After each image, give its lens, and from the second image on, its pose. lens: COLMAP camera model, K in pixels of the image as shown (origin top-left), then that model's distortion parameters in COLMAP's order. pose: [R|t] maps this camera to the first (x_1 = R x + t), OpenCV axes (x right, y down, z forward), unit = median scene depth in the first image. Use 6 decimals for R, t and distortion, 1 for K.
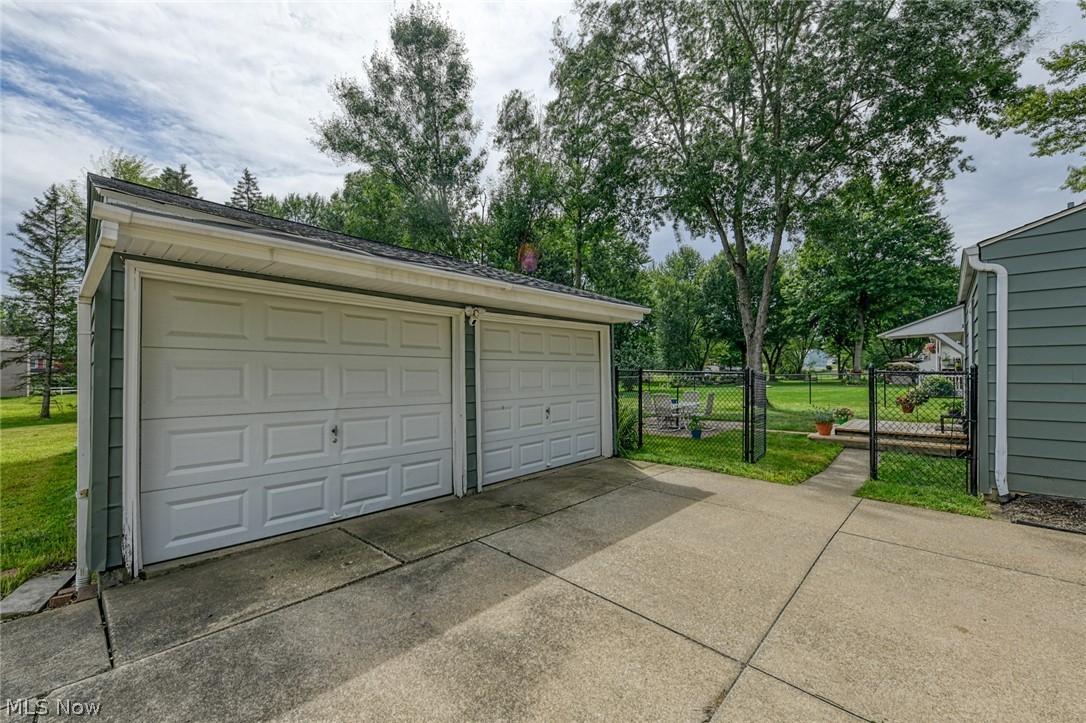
lens RADIAL K [[433.7, 0, 539.8], [0, 433.7, 368.9], [0, 0, 1]] dist [0.013890, -0.007540]
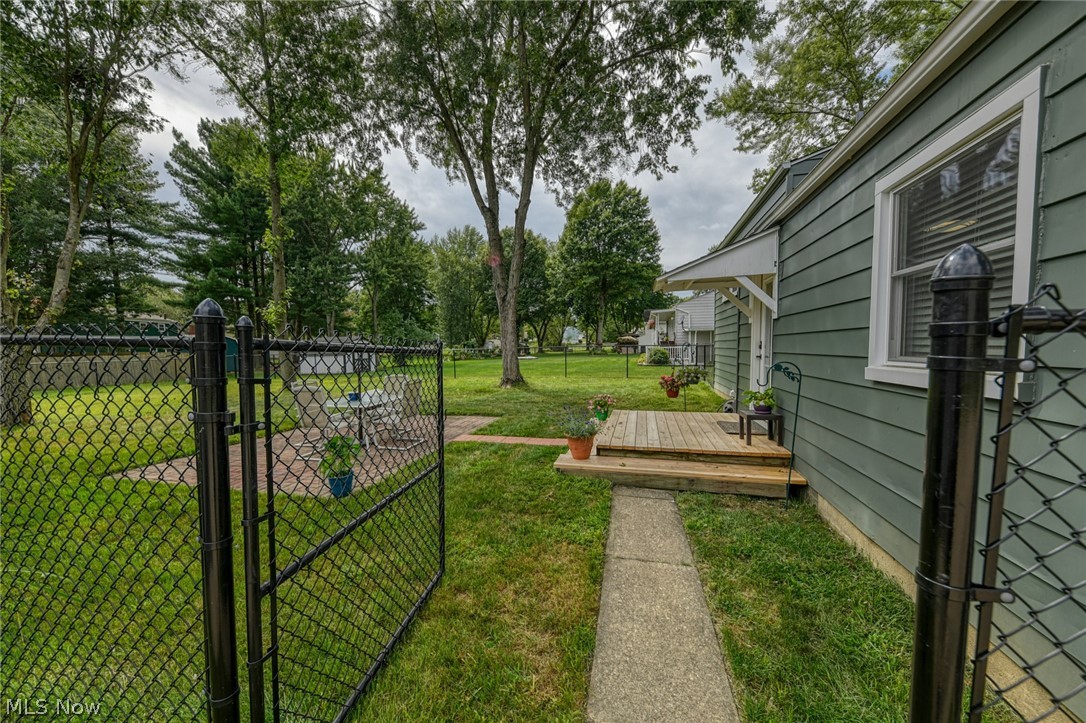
lens RADIAL K [[376.3, 0, 544.2], [0, 376.3, 369.4], [0, 0, 1]] dist [0.001864, -0.003203]
pose [[0.881652, -0.036959, 0.470451, 0.093387], [0.004134, 0.997495, 0.070616, 0.002309], [-0.471883, -0.060314, 0.879596, 0.144772]]
